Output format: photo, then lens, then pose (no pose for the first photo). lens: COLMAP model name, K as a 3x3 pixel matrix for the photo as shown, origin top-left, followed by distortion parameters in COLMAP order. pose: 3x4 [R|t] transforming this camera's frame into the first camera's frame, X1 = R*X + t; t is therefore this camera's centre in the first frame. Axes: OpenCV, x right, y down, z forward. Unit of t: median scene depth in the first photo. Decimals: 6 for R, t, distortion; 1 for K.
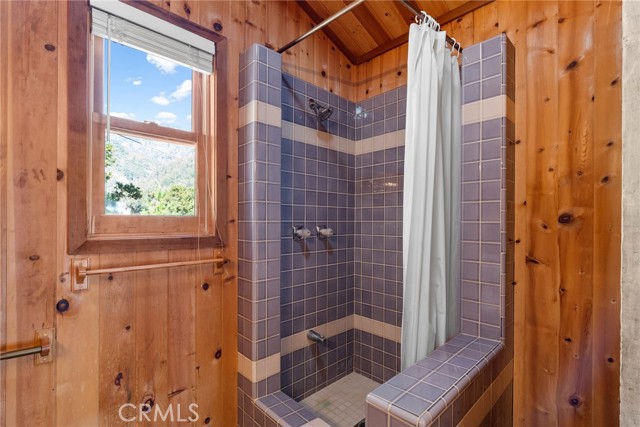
lens RADIAL K [[294.7, 0, 326.2], [0, 294.7, 221.9], [0, 0, 1]] dist [-0.007108, 0.002310]
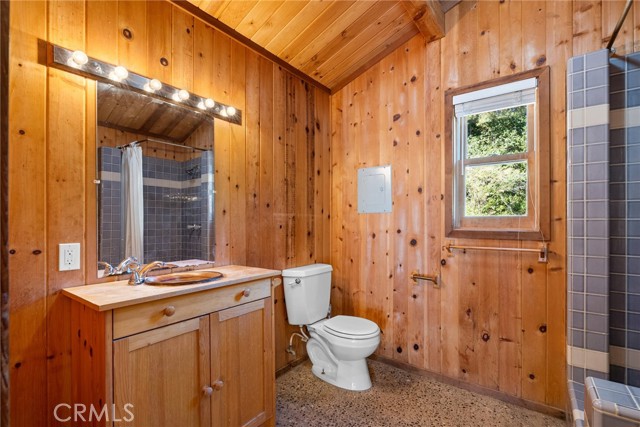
lens RADIAL K [[294.7, 0, 320.0], [0, 294.7, 219.4], [0, 0, 1]] dist [-0.007108, 0.002310]
pose [[0.145680, -0.011793, -0.989262, 0.806341], [-0.002721, 0.999920, -0.012321, 0.017041], [0.989328, 0.004487, 0.145636, -0.103813]]
